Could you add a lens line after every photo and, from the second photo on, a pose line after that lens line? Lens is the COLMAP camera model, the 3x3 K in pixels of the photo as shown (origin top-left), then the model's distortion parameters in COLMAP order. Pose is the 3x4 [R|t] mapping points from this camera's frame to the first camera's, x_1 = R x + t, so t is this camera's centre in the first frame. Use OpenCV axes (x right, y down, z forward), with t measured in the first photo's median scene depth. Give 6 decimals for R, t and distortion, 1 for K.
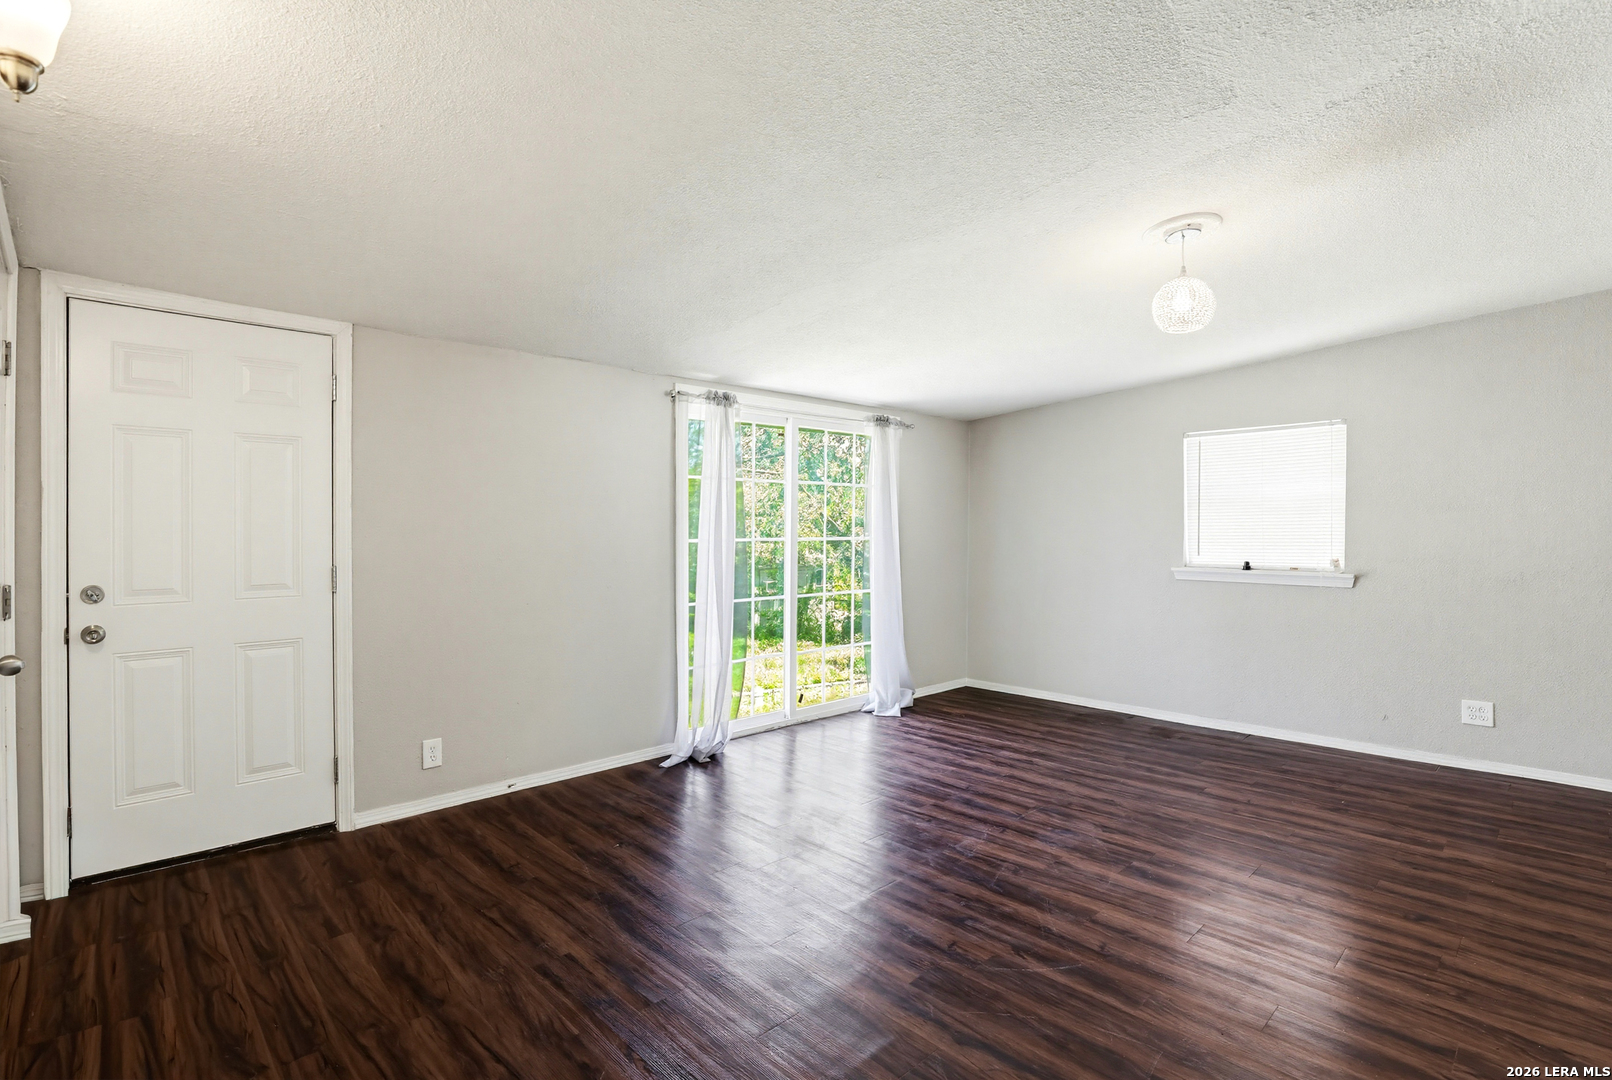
lens RADIAL K [[750.9, 0, 806.0], [0, 750.9, 540.0], [0, 0, 1]] dist [-0.036687, 0.000936]
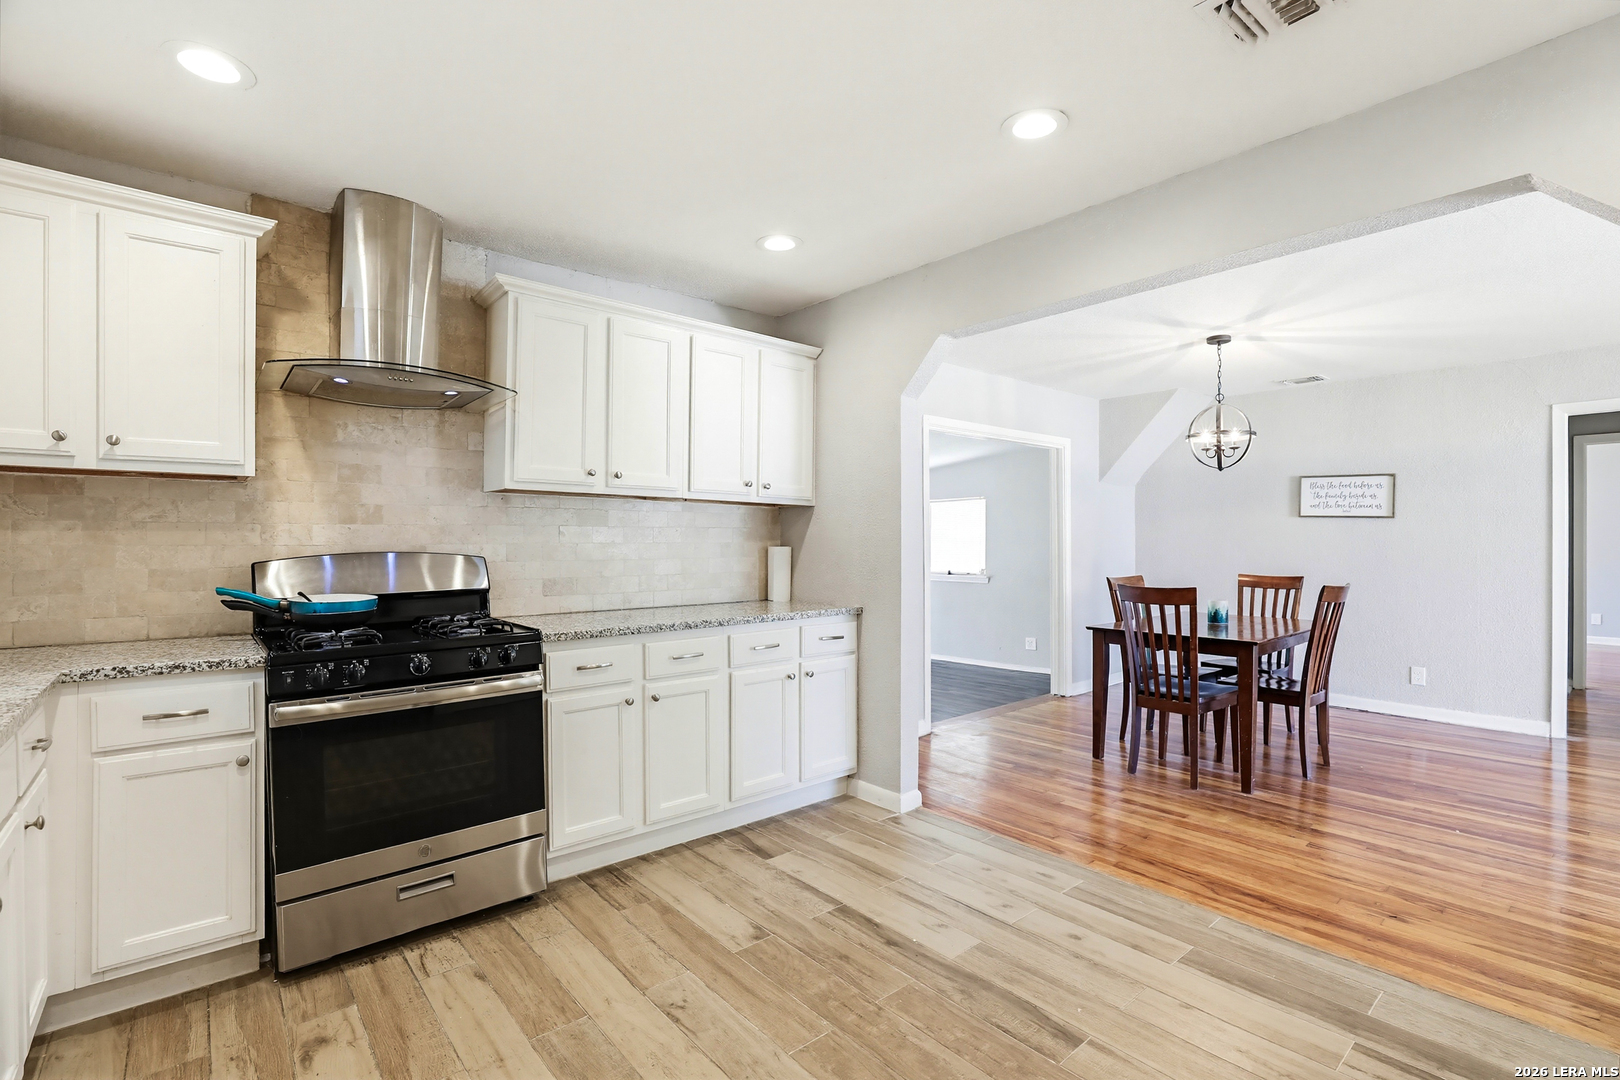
lens RADIAL K [[754.4, 0, 850.9], [0, 754.4, 538.7], [0, 0, 1]] dist [-0.030177, 0.000372]
pose [[0.998603, -0.013492, -0.051096, 0.527996], [0.012952, 0.999857, -0.010887, -0.042073], [0.051236, 0.010210, 0.998634, -1.158831]]
